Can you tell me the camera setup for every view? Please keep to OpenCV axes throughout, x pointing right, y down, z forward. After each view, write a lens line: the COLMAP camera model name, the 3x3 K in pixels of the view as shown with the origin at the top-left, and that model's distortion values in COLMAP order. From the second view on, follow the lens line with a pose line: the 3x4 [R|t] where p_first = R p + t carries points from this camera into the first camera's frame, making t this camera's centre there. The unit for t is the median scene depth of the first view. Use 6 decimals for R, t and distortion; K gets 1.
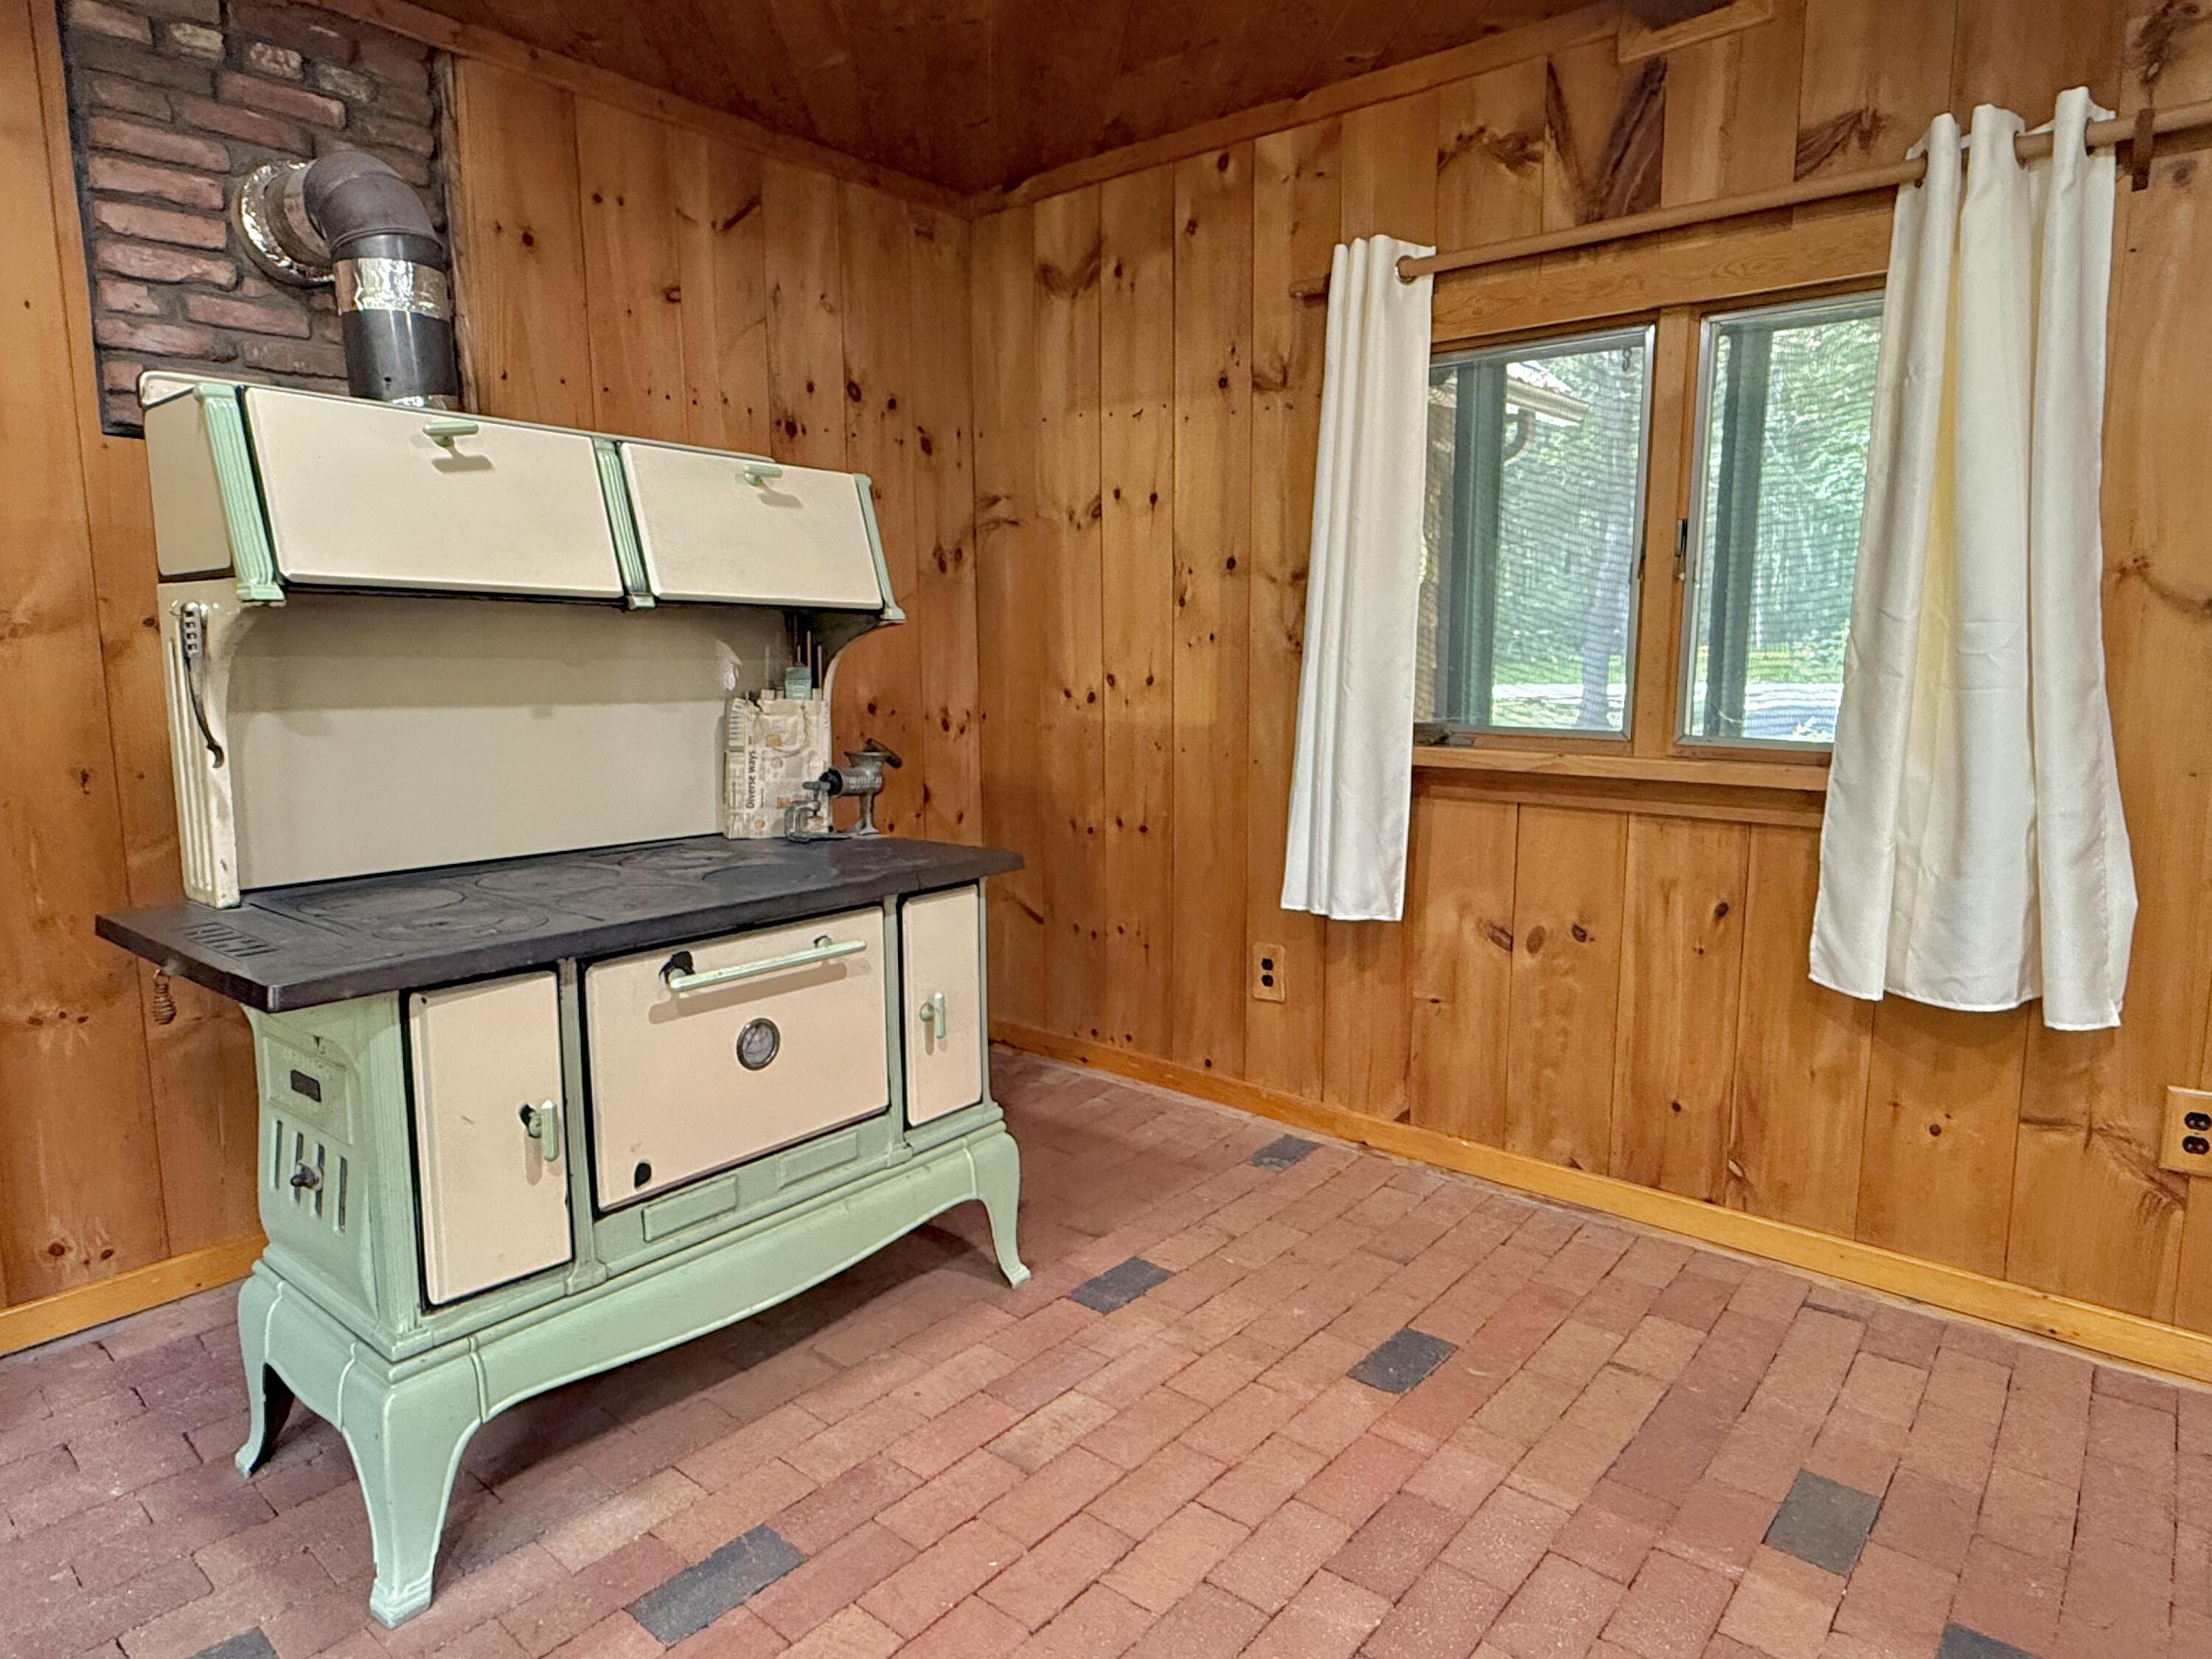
lens RADIAL K [[1319.9, 0, 1106.0], [0, 1319.9, 829.5], [0, 0, 1]] dist [0.000097, 0.000418]
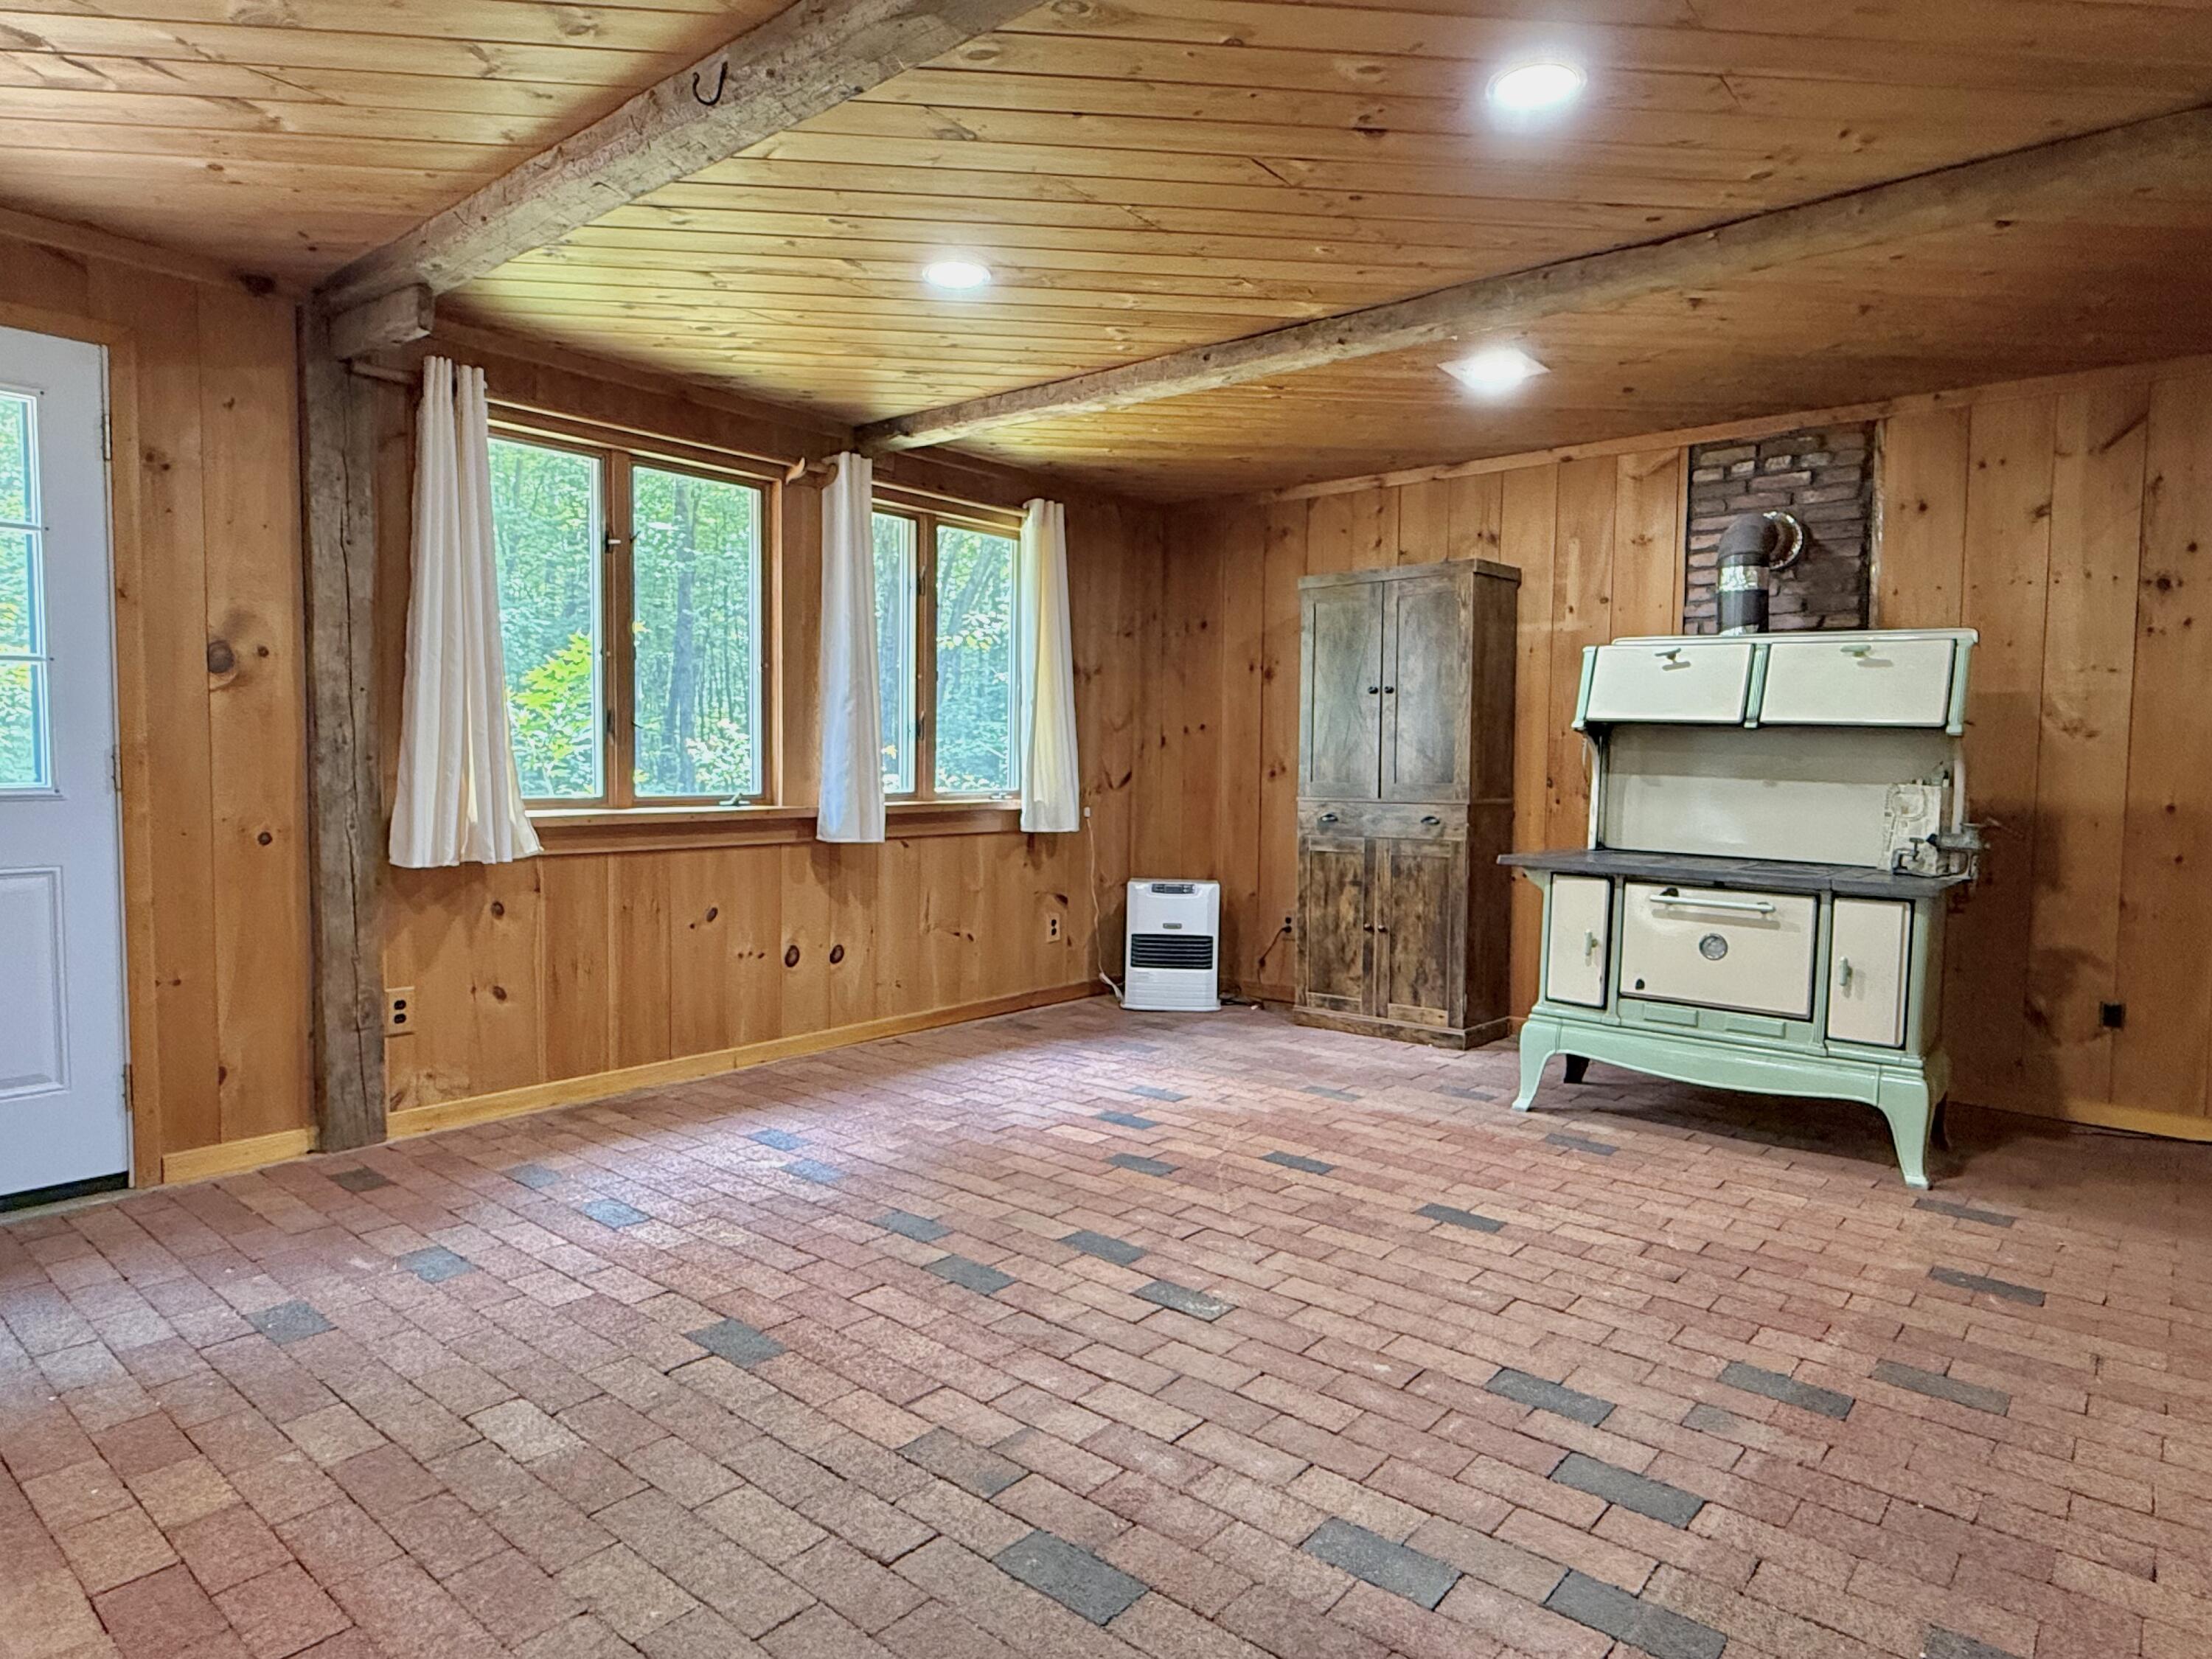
lens RADIAL K [[1319.9, 0, 1106.0], [0, 1319.9, 829.5], [0, 0, 1]] dist [0.000097, 0.000418]
pose [[0.006470, 0.057219, -0.998341, 1.527869], [-0.160834, 0.985423, 0.055437, 0.025015], [0.986960, 0.160208, 0.015578, 0.045562]]
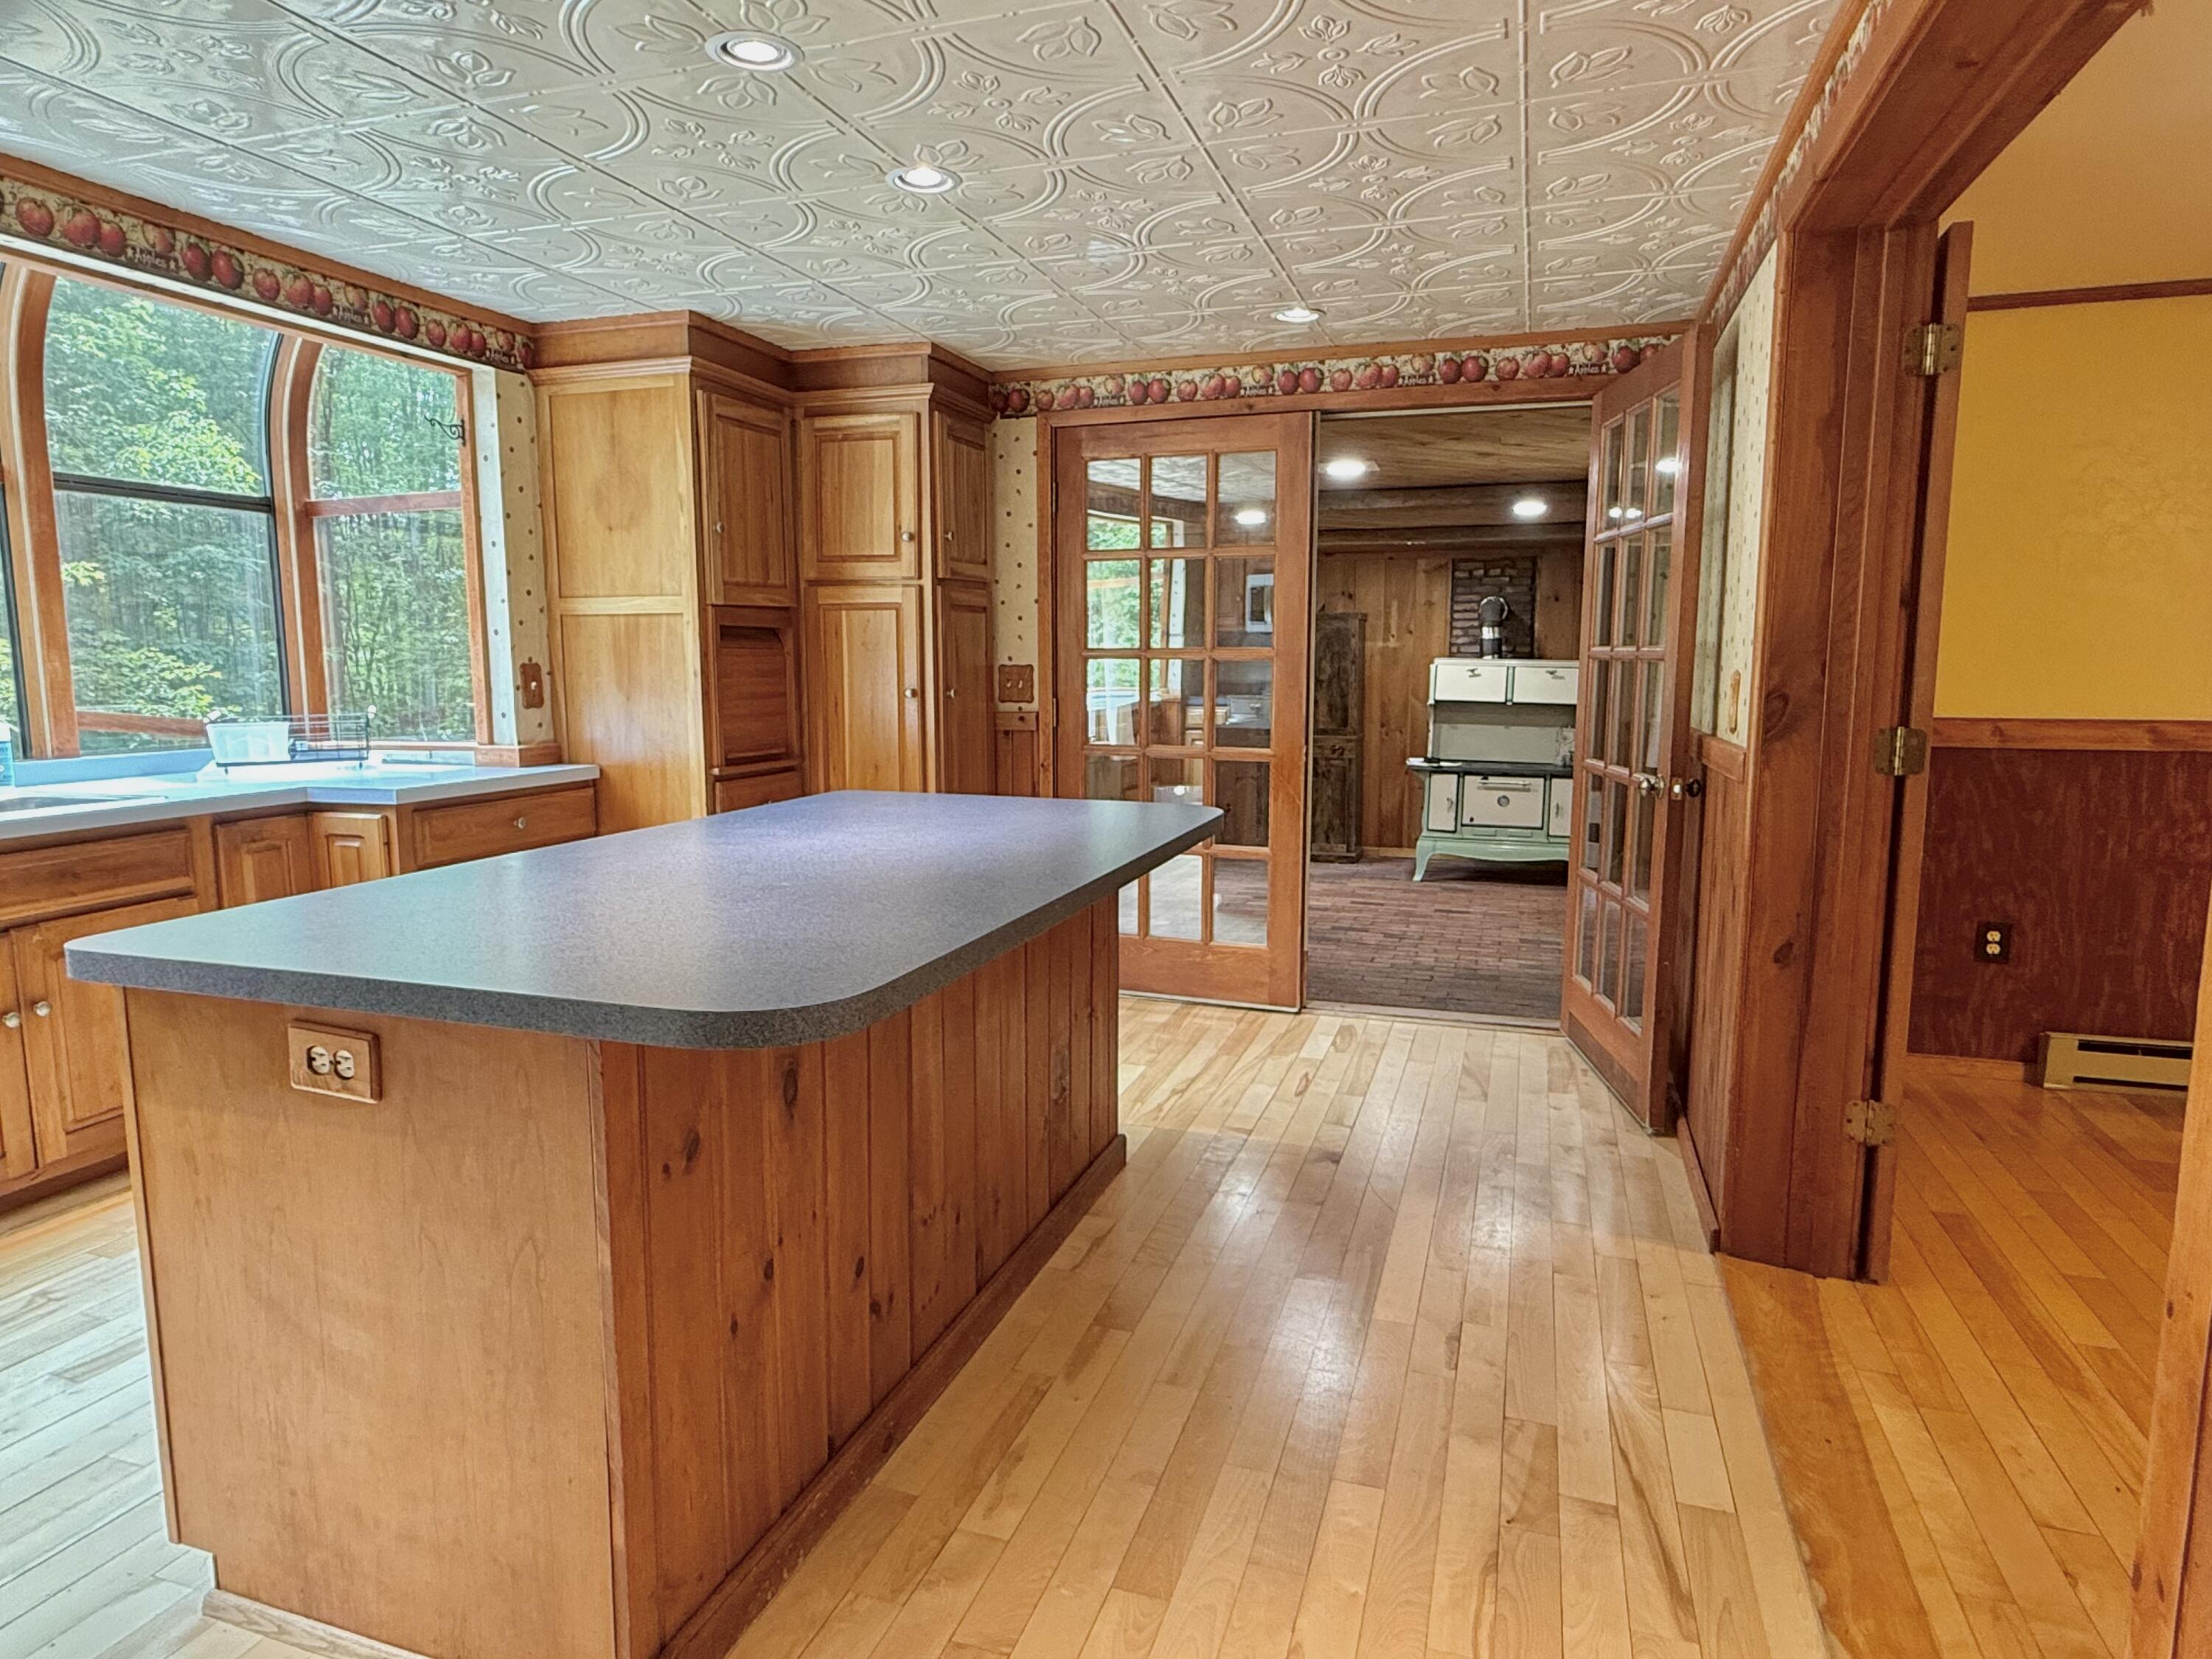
lens RADIAL K [[1319.9, 0, 1106.0], [0, 1319.9, 829.5], [0, 0, 1]] dist [0.000097, 0.000418]
pose [[0.385004, 0.120720, -0.914985, 3.098615], [-0.138987, 0.987686, 0.071830, 0.111510], [0.912389, 0.099516, 0.397042, -1.879514]]
